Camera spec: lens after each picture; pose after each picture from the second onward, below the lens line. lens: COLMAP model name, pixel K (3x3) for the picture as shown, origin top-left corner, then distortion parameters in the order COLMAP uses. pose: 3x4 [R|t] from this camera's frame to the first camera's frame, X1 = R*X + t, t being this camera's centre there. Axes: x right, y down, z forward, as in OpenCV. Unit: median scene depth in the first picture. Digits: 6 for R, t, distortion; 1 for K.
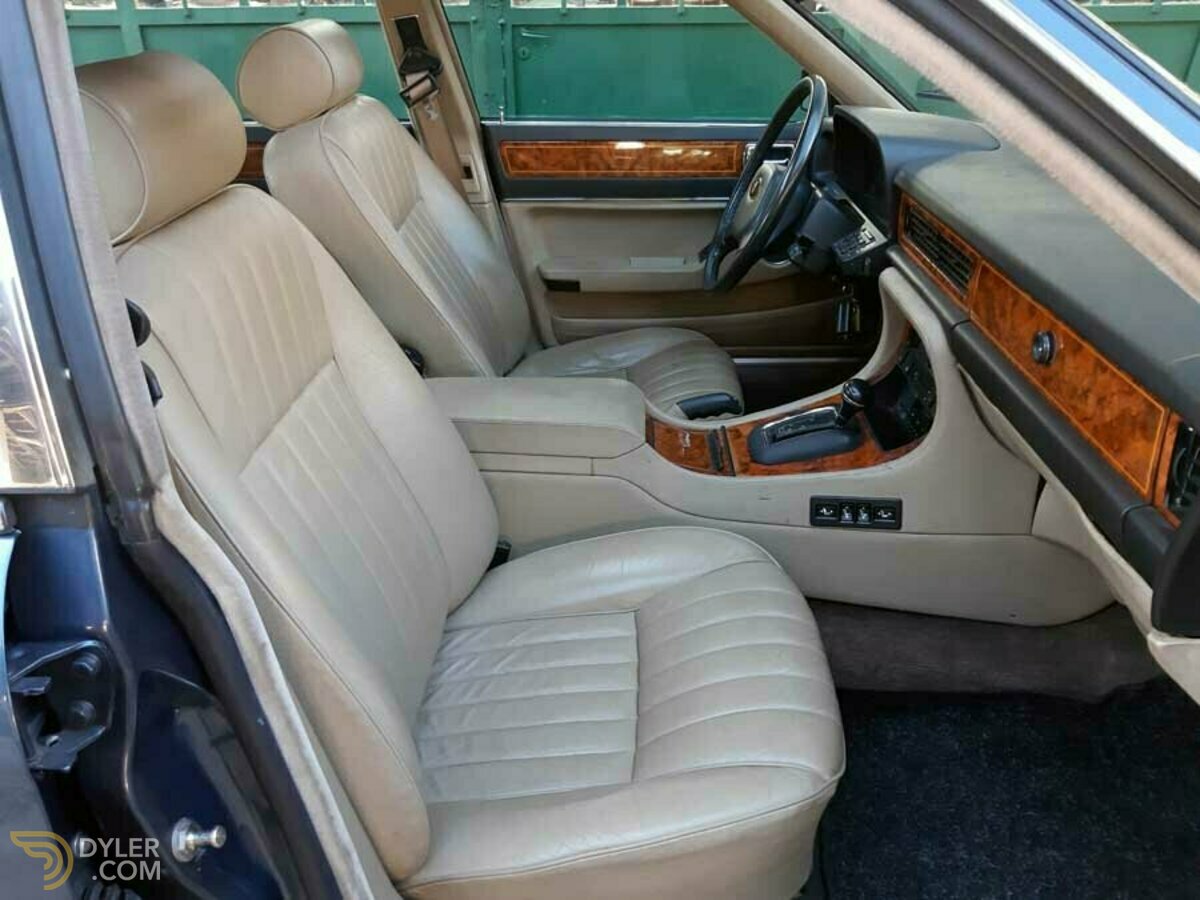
lens RADIAL K [[957.9, 0, 600.0], [0, 957.9, 450.0], [0, 0, 1]] dist [0.046034, -0.093897]
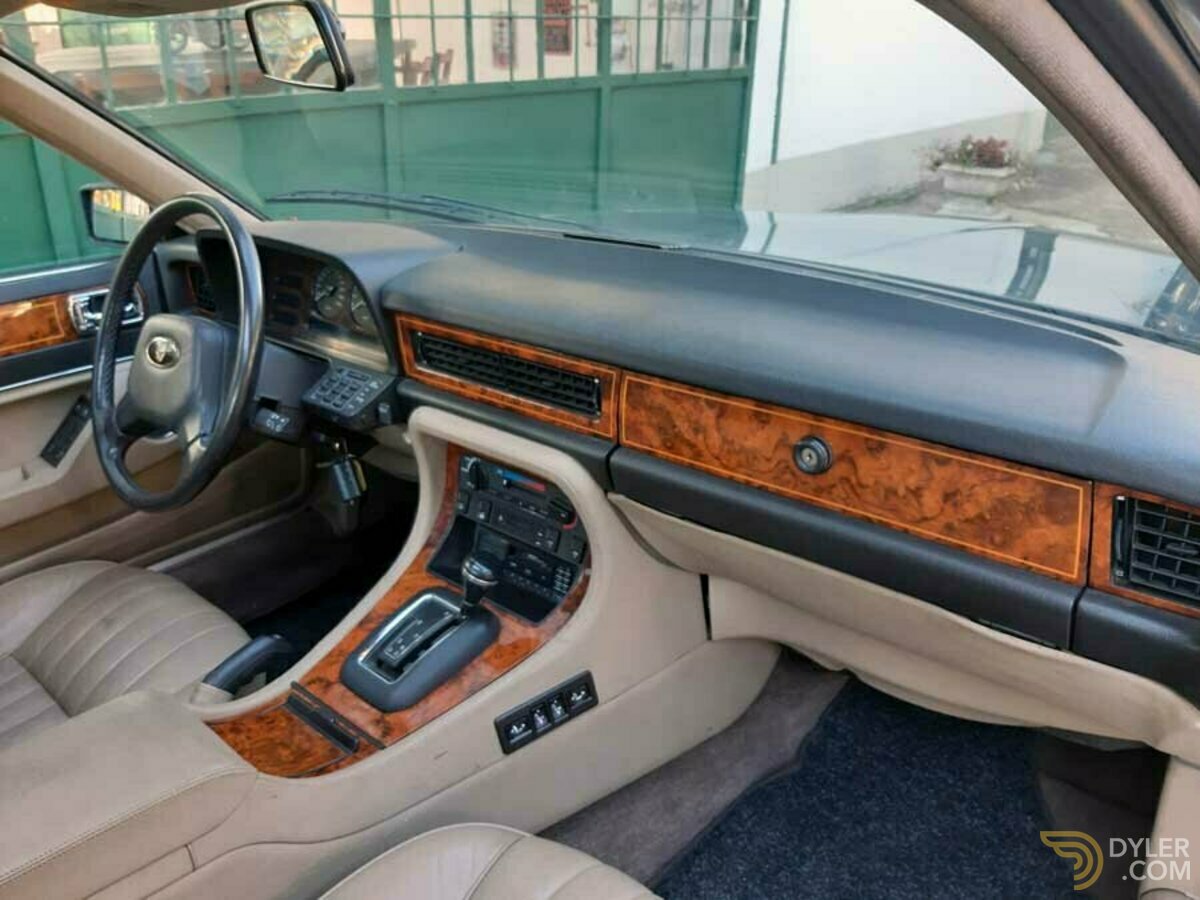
lens RADIAL K [[957.9, 0, 600.0], [0, 957.9, 450.0], [0, 0, 1]] dist [0.046034, -0.093897]
pose [[0.651076, -0.307860, 0.693774, -0.183990], [0.366736, 0.927868, 0.067572, -0.169135], [-0.664534, 0.210438, 0.717015, 0.359344]]
